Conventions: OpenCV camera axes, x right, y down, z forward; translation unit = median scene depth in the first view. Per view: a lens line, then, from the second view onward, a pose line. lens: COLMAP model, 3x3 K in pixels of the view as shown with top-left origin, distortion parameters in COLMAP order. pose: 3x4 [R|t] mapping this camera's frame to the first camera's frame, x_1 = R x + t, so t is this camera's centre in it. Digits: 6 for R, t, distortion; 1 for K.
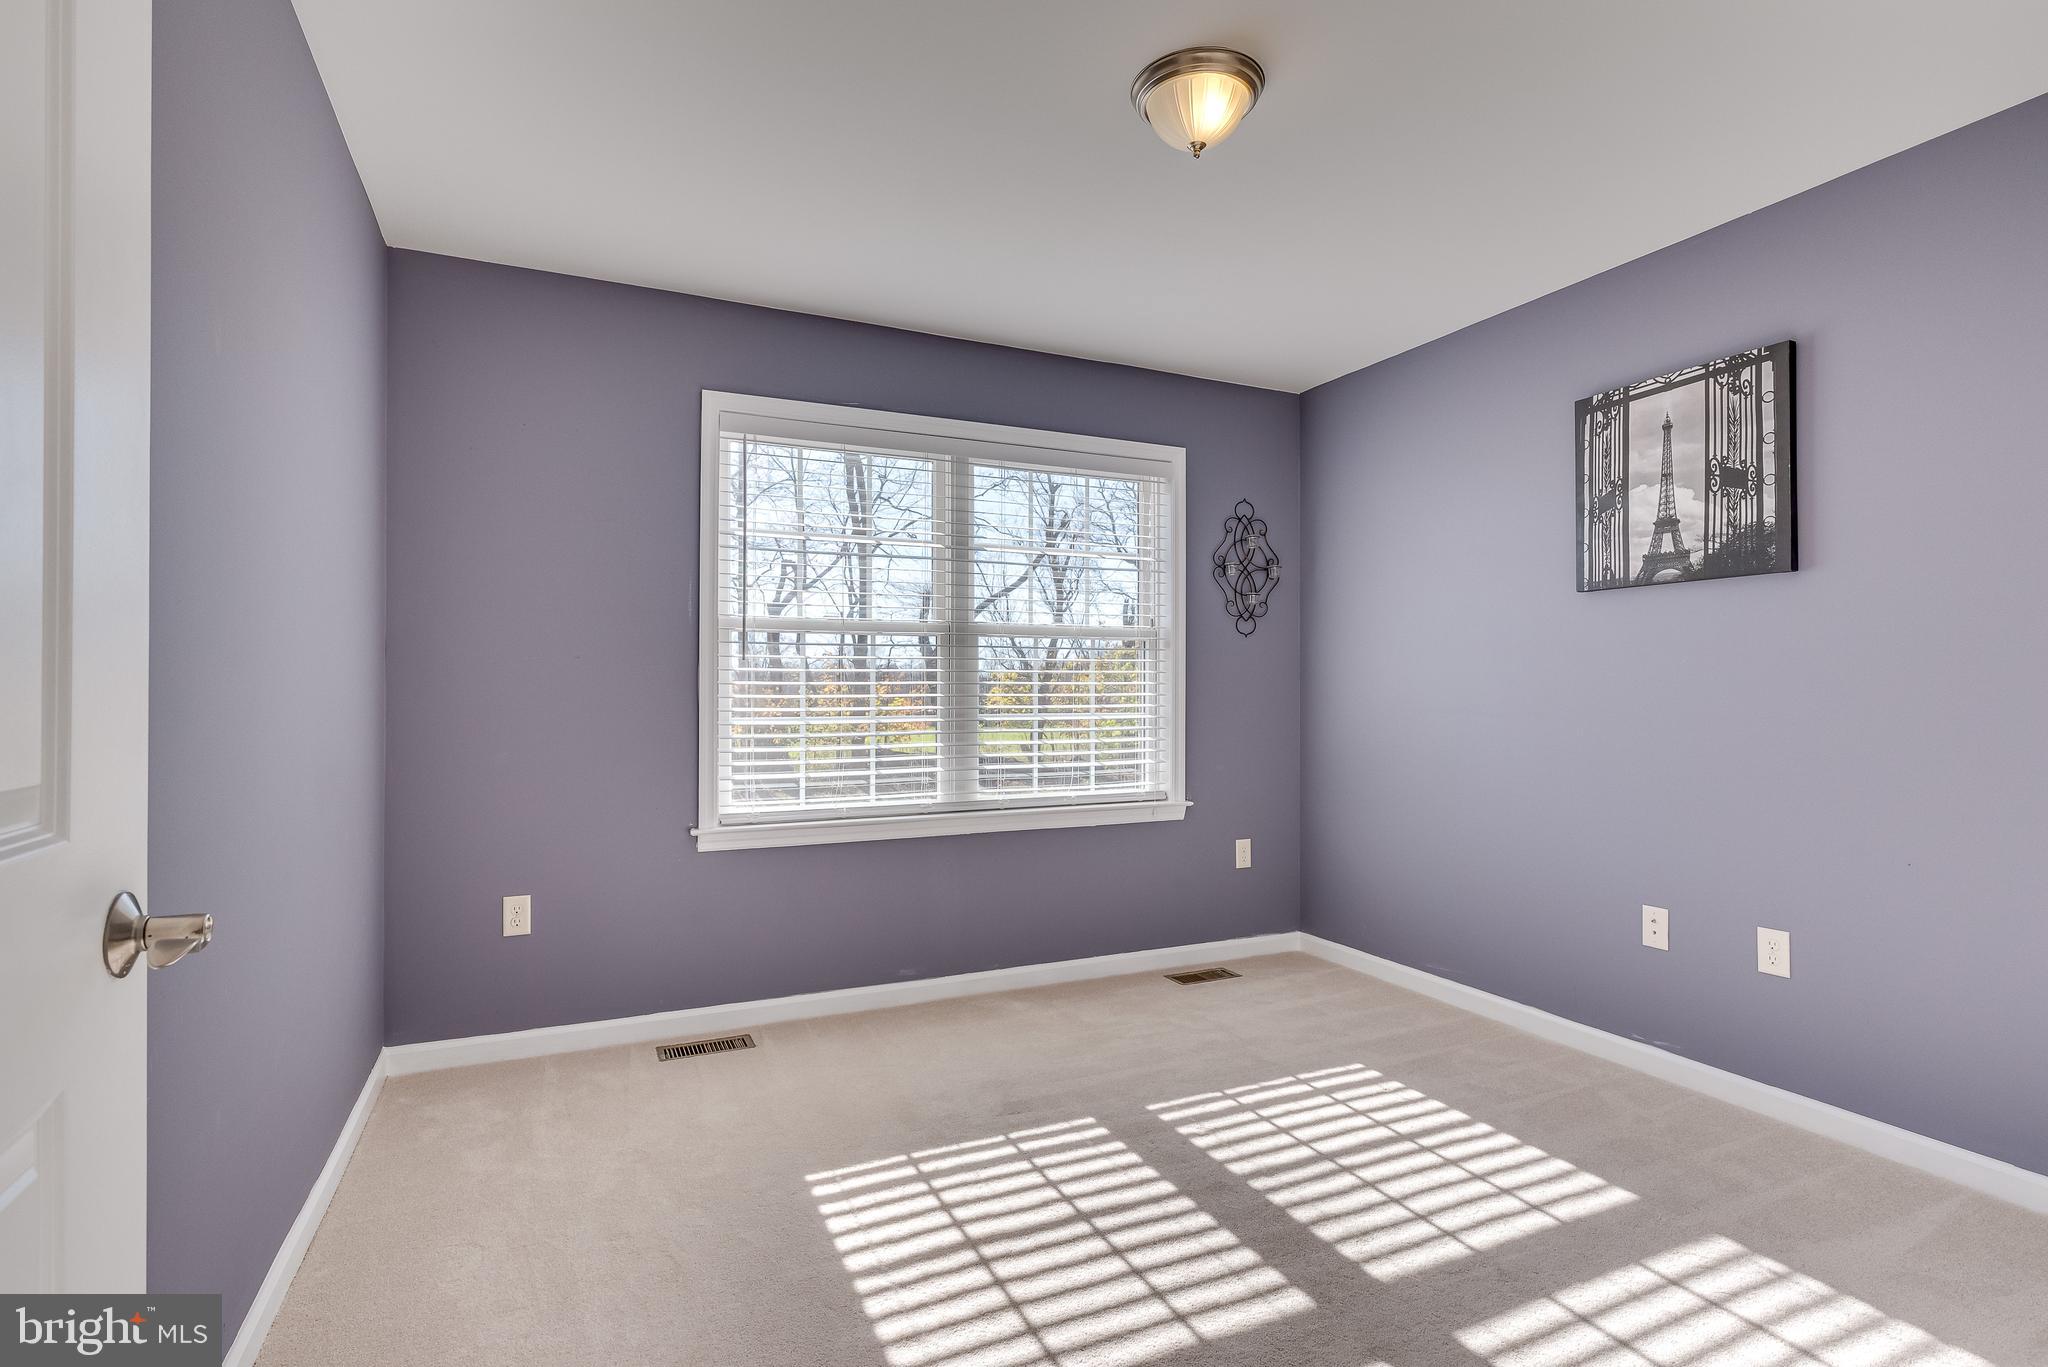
lens RADIAL K [[999.9, 0, 1020.0], [0, 999.9, 661.4], [0, 0, 1]] dist [0.001395, 0.000414]
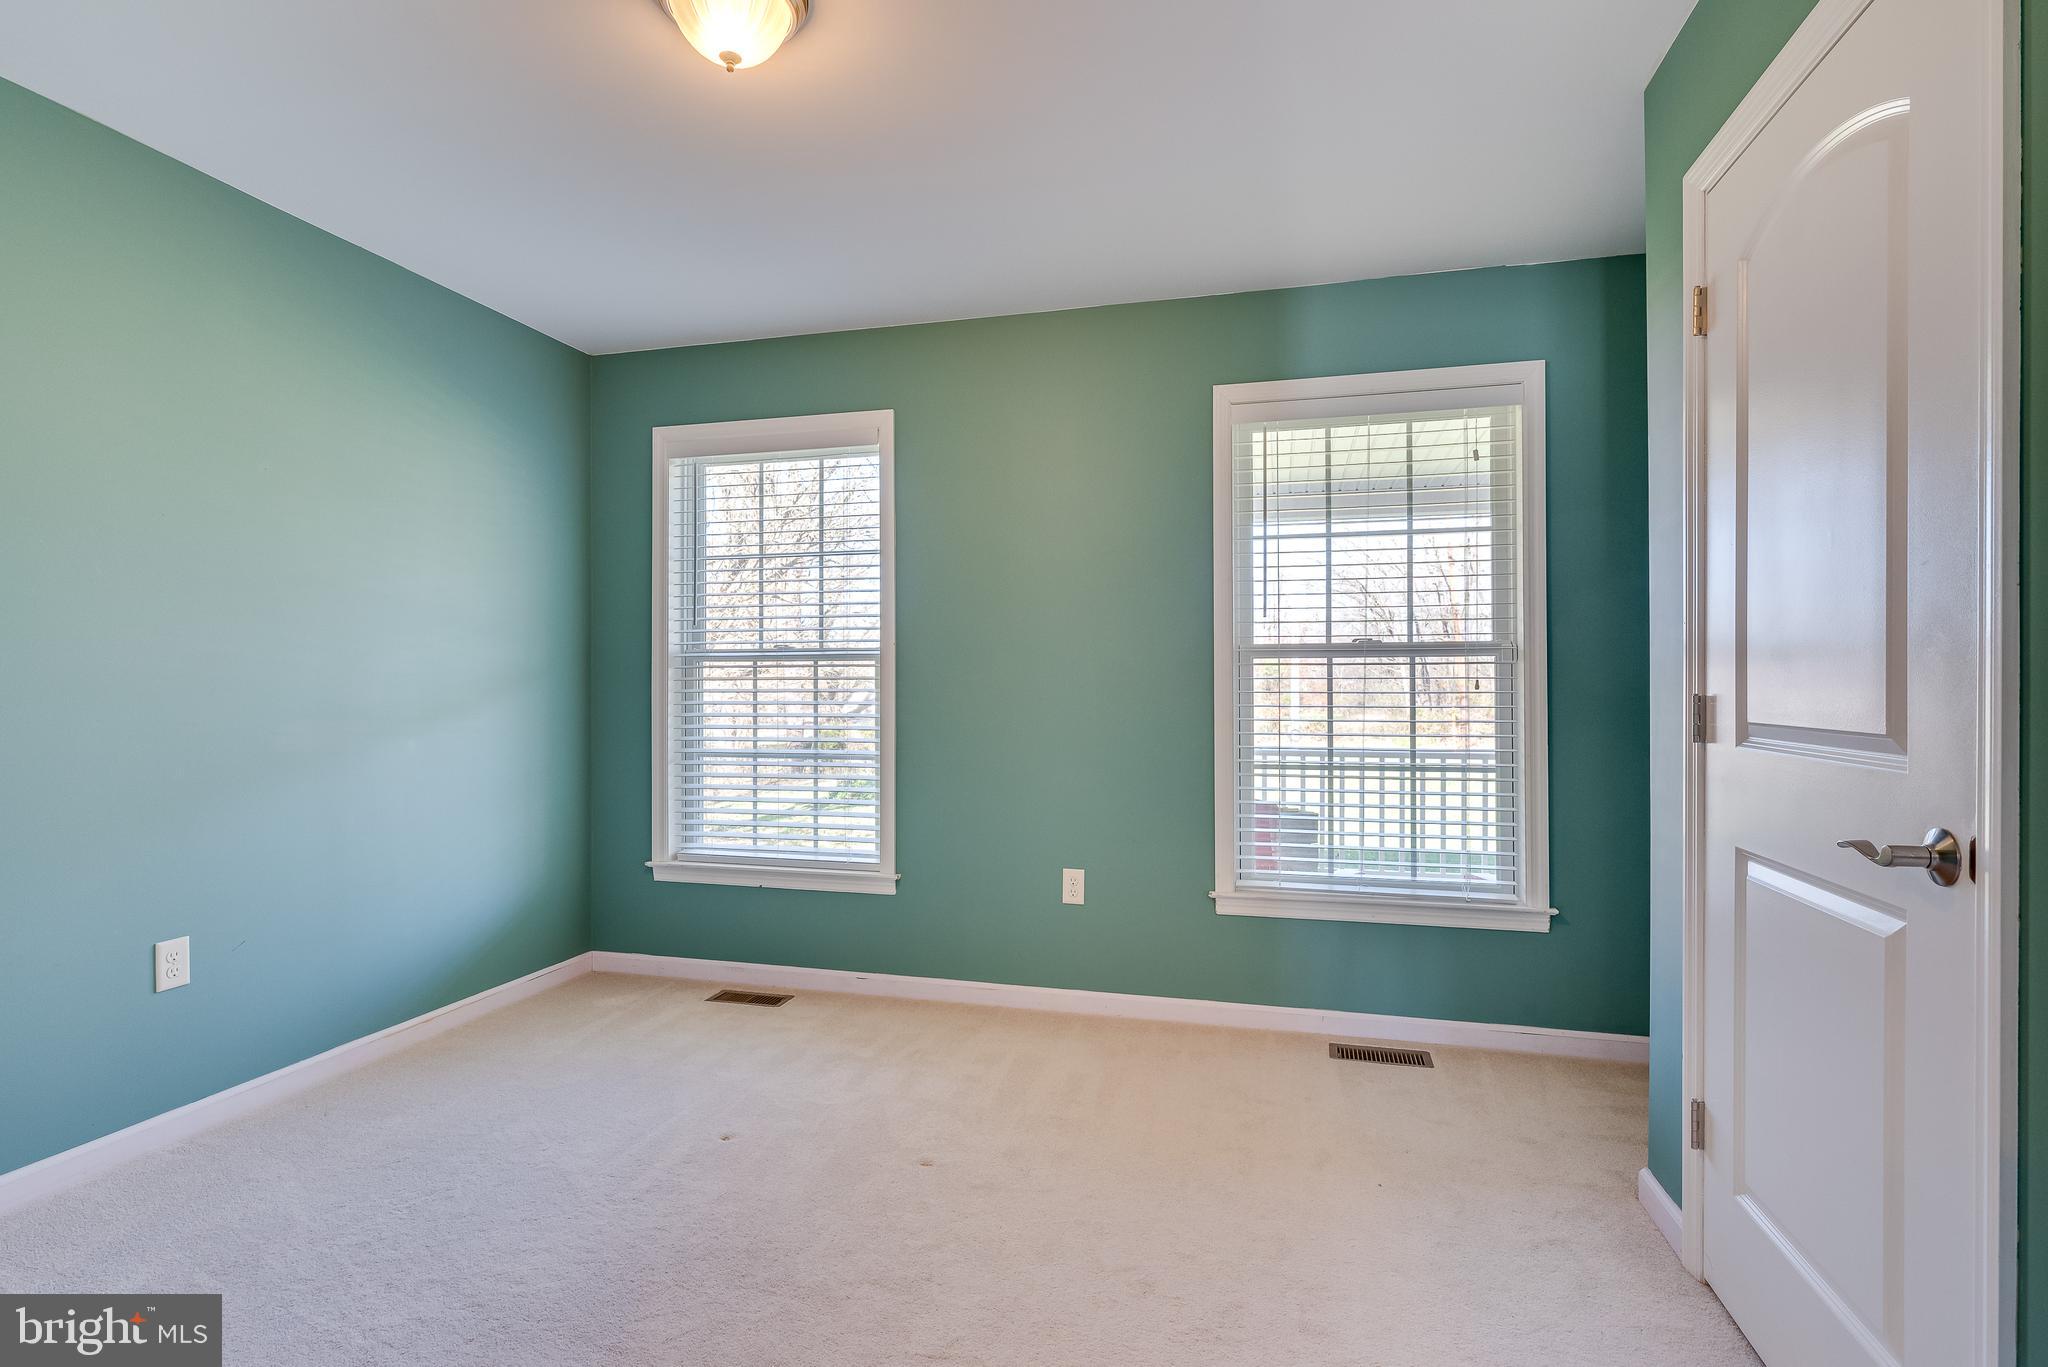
lens RADIAL K [[1015.6, 0, 993.7], [0, 1015.6, 684.4], [0, 0, 1]] dist [0.000109, 0.001586]
pose [[0.769243, 0.002680, -0.638951, 0.464647], [0.014122, 0.999676, 0.021195, 0.005493], [0.638801, -0.025328, 0.768955, 0.213521]]
